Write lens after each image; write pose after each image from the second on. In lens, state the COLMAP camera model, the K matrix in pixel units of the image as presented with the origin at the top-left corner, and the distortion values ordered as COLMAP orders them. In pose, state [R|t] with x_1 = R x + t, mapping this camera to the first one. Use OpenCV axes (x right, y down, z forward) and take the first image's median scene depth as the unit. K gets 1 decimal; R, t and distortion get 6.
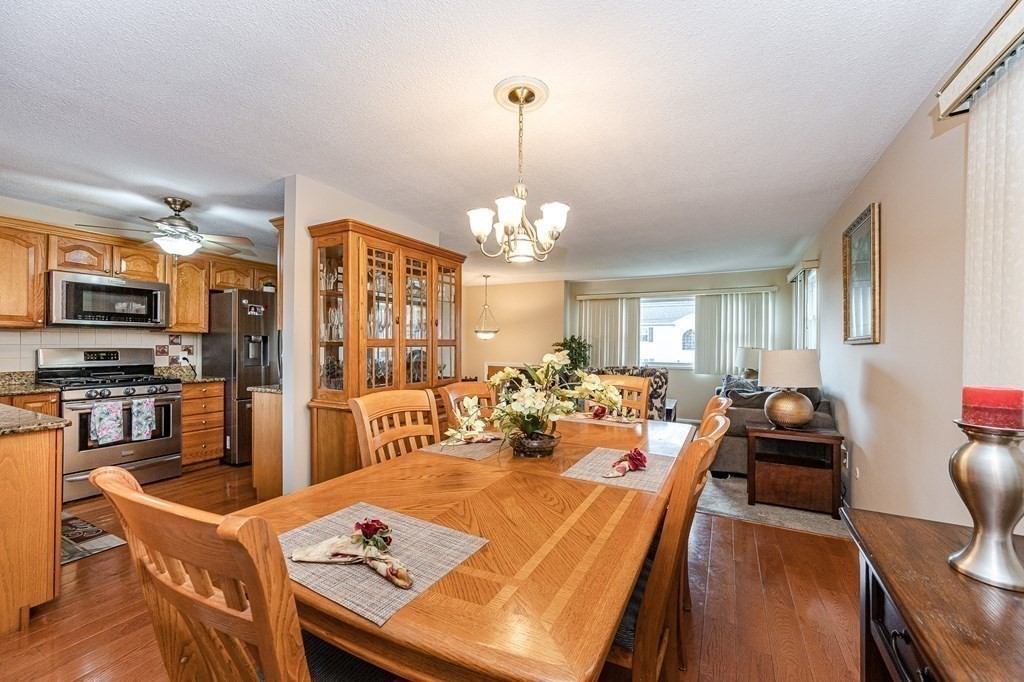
lens RADIAL K [[405.3, 0, 514.5], [0, 405.3, 345.7], [0, 0, 1]] dist [-0.019288, 0.007925]
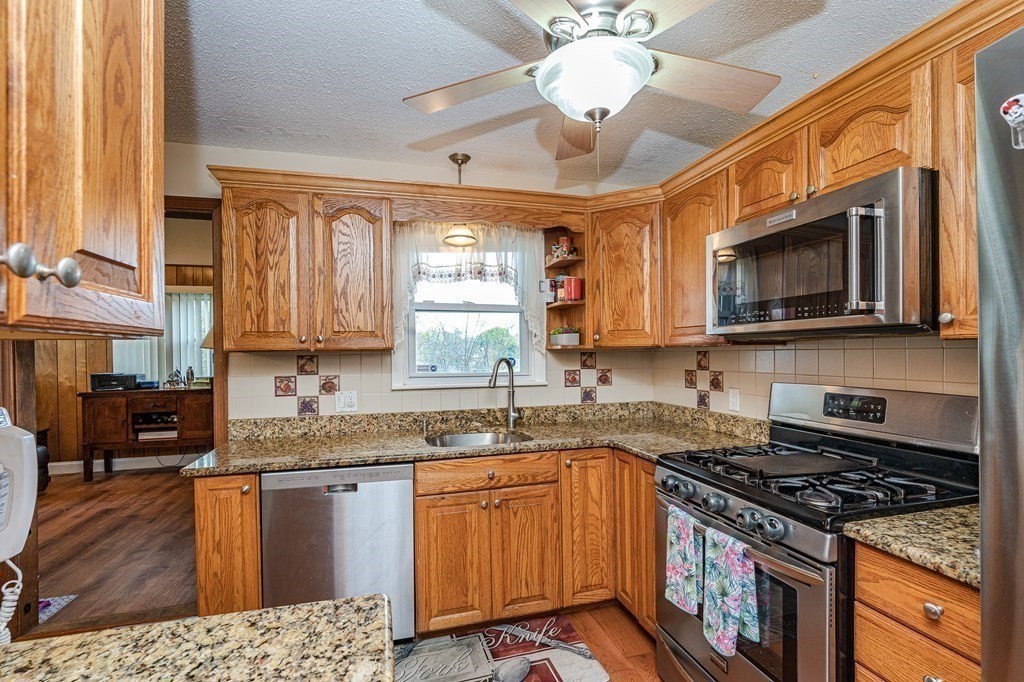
lens RADIAL K [[467.0, 0, 512.9], [0, 467.0, 353.6], [0, 0, 1]] dist [-0.032146, 0.011098]
pose [[-0.727288, 0.000347, -0.686333, -0.478538], [0.001909, 0.999997, -0.001518, -0.027780], [0.686330, -0.002414, -0.727286, 1.110151]]
